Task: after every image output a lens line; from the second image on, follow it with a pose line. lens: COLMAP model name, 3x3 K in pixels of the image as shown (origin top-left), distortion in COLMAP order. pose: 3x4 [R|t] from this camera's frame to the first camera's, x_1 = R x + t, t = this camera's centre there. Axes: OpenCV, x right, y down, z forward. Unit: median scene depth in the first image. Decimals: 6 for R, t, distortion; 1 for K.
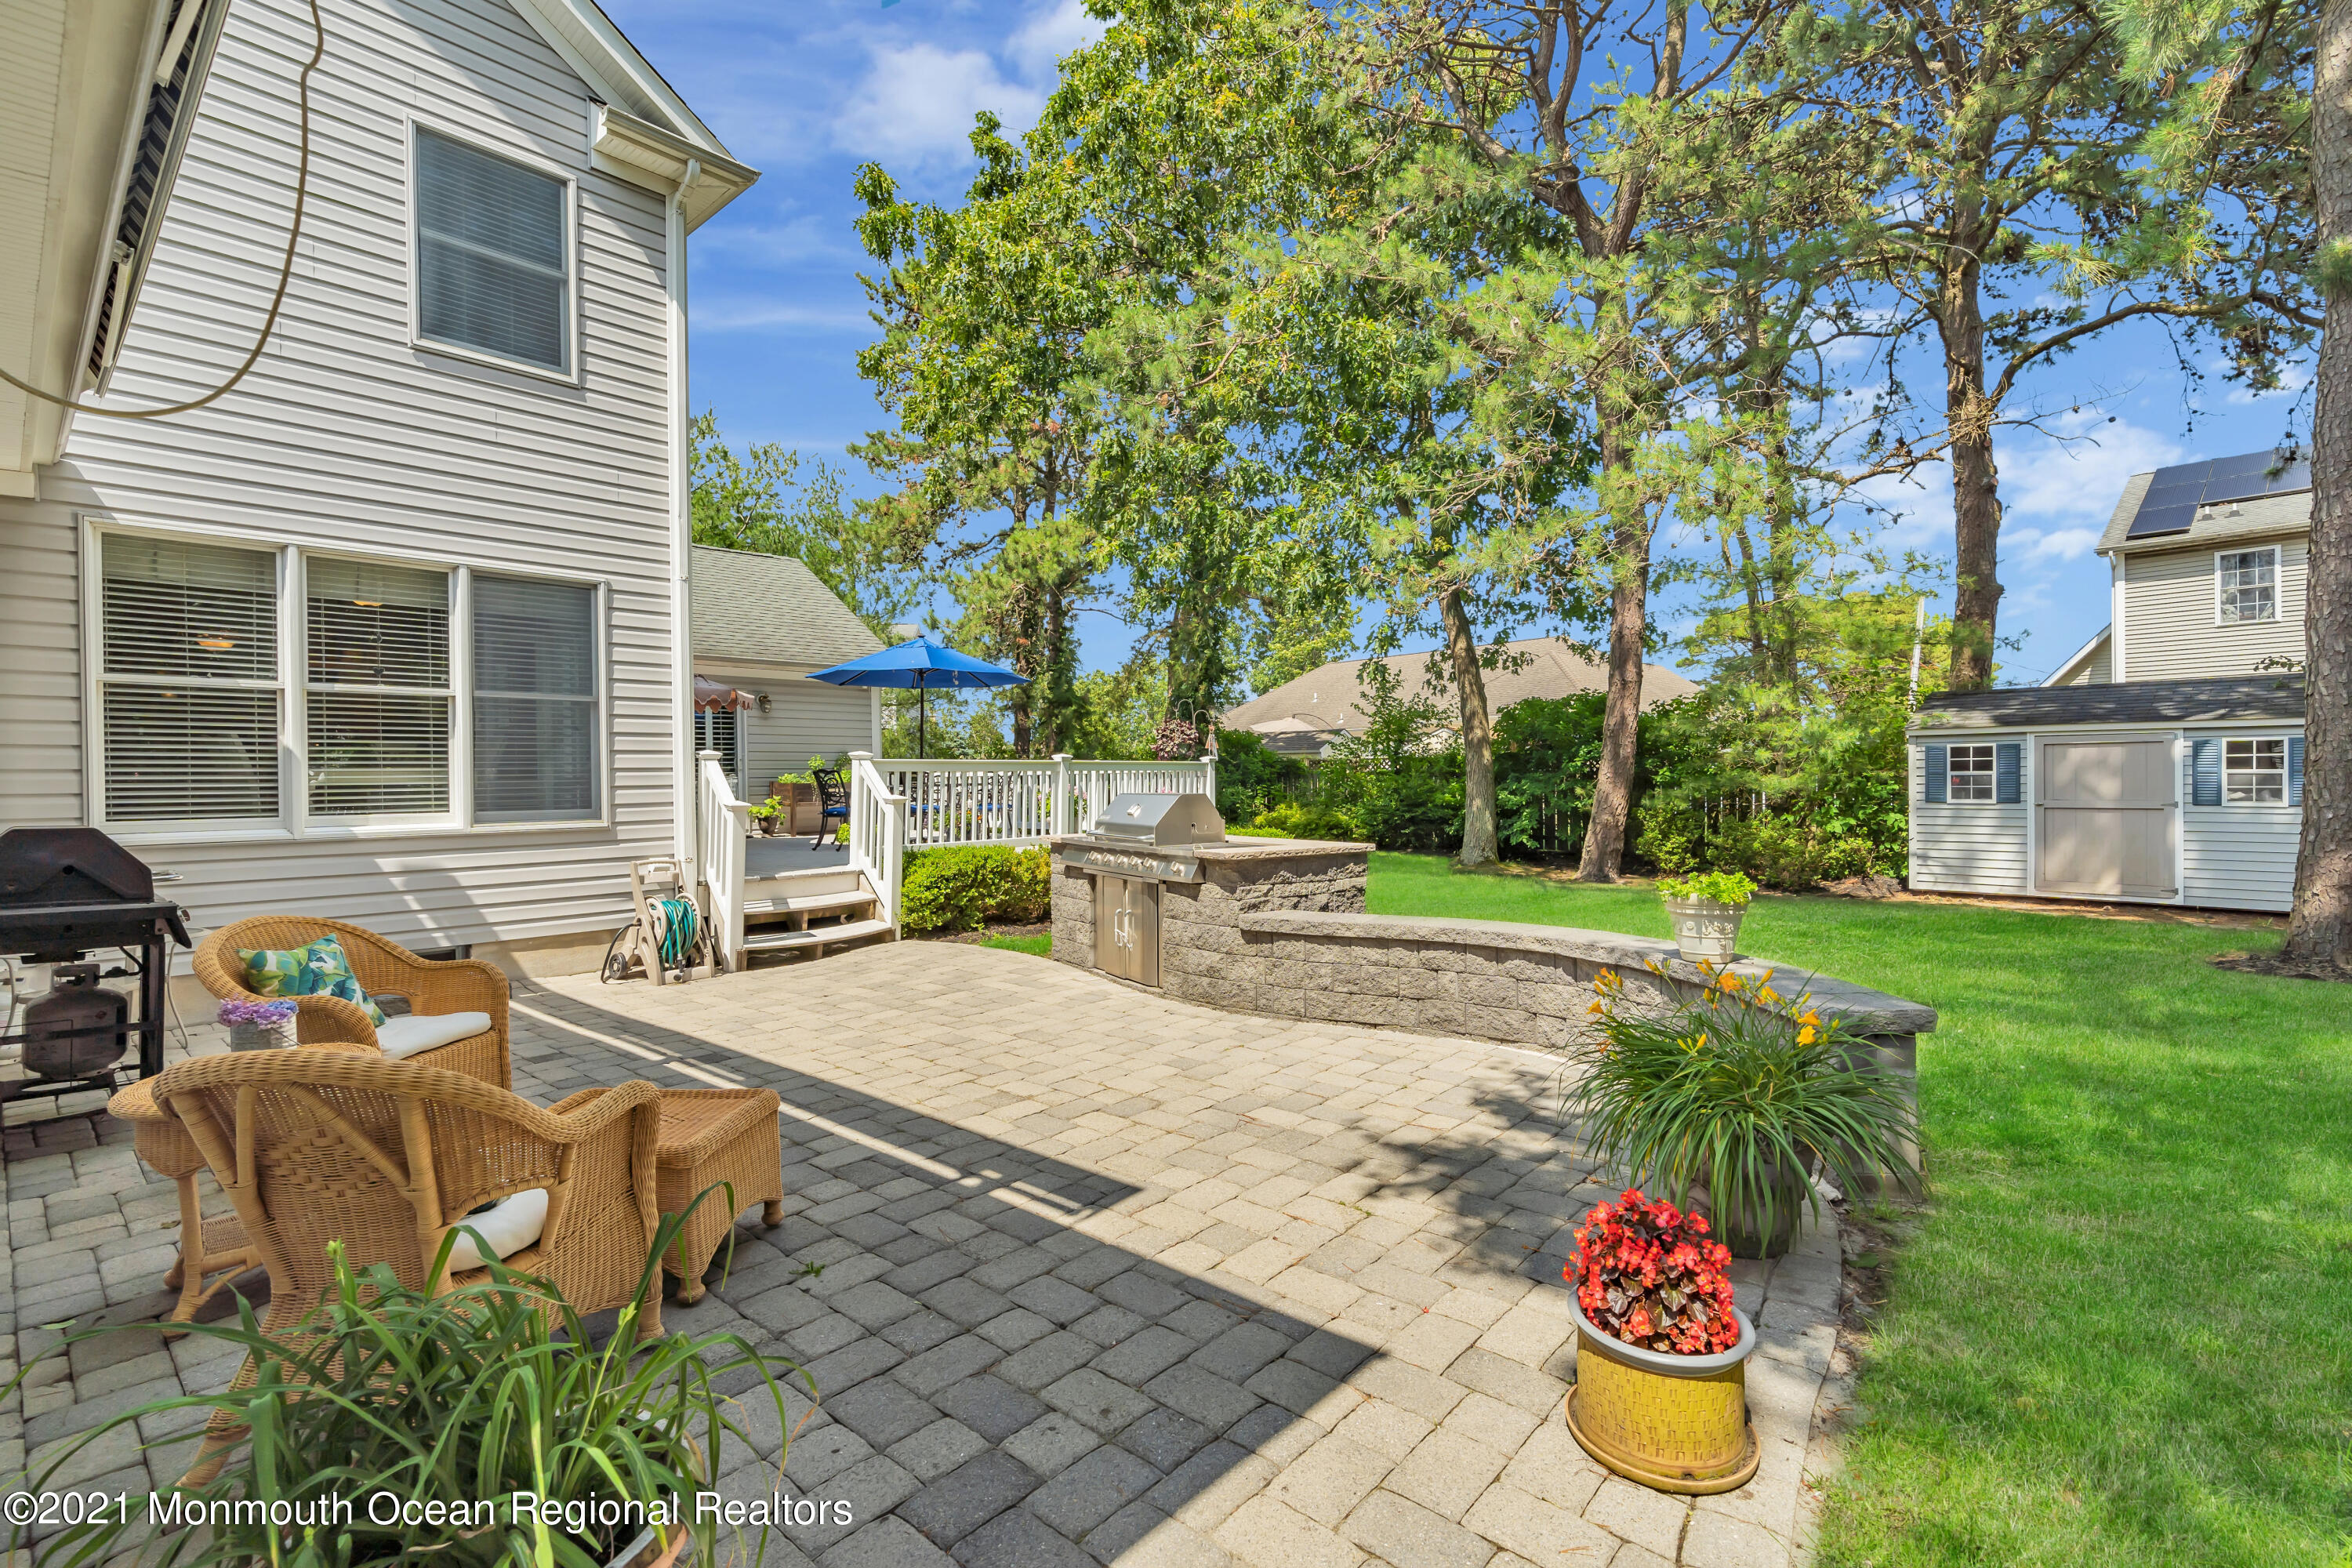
lens RADIAL K [[1067.4, 0, 1192.9], [0, 1067.4, 787.8], [0, 0, 1]] dist [0.000977, -0.000436]
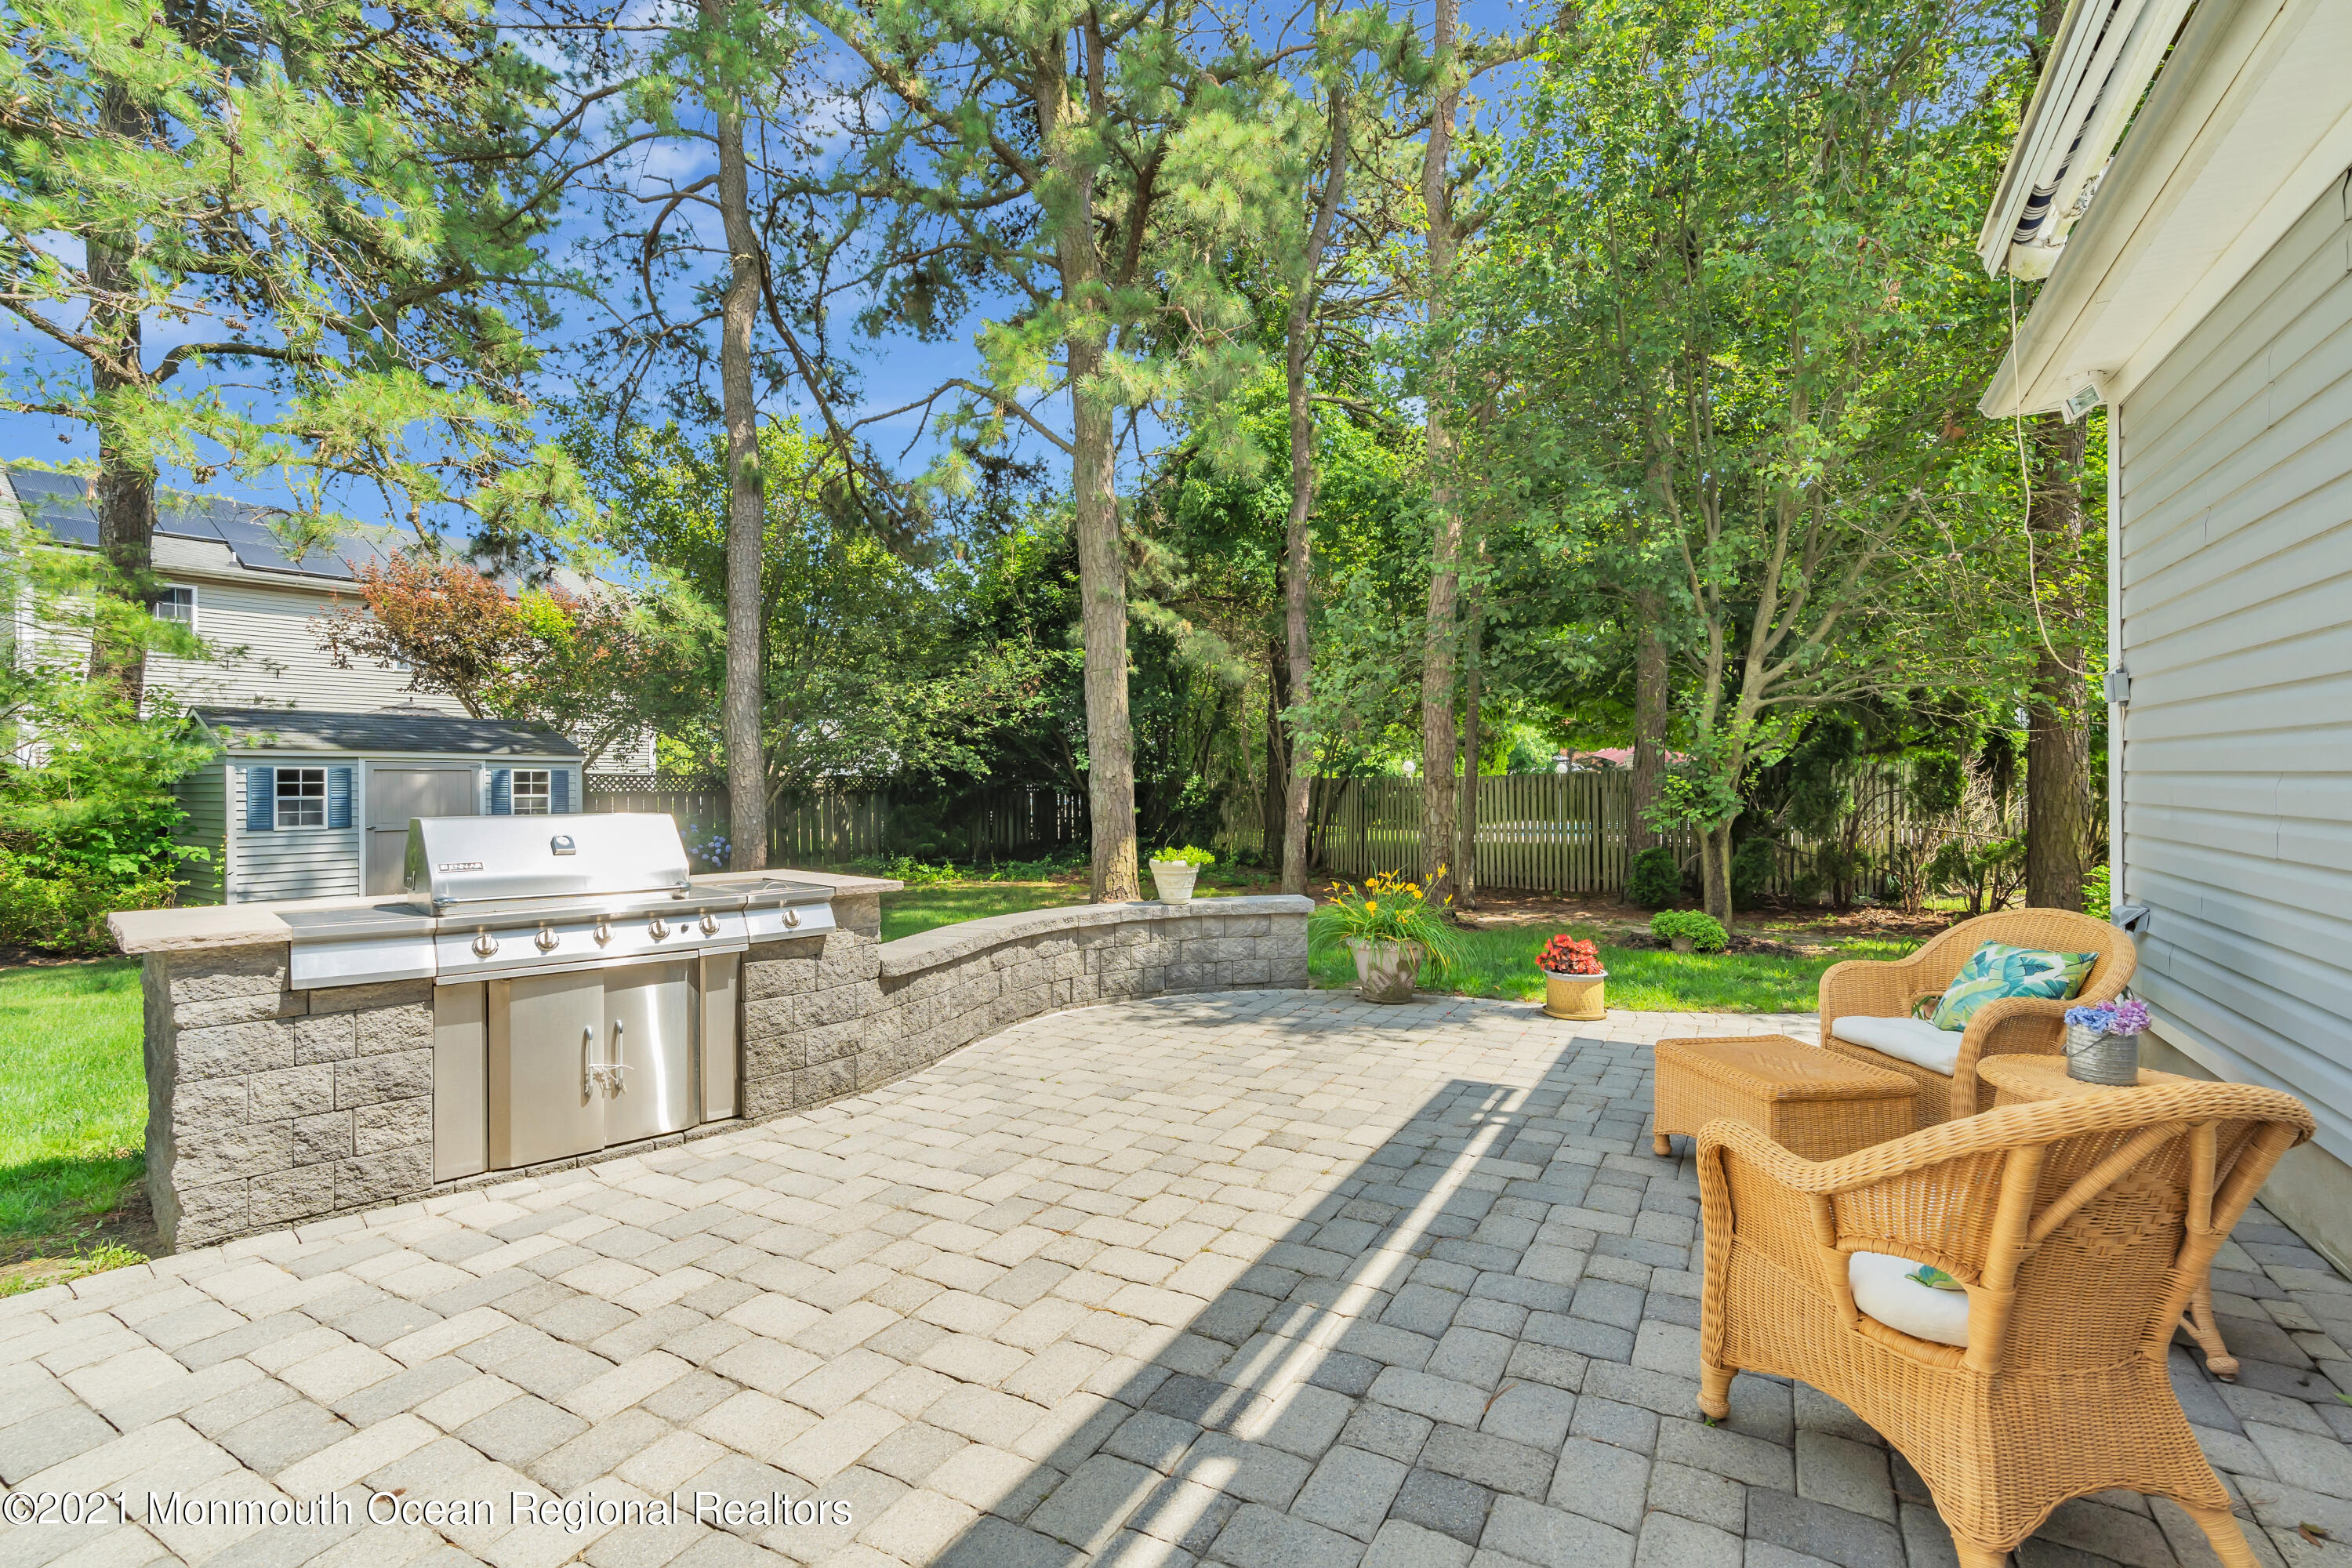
lens RADIAL K [[1067.4, 0, 1188.0], [0, 1067.4, 780.7], [0, 0, 1]] dist [0.000977, -0.000436]
pose [[-0.215569, 0.018223, 0.976319, -0.913371], [0.020351, 0.999693, -0.014166, 0.001390], [-0.976276, 0.016815, -0.215874, 1.115976]]
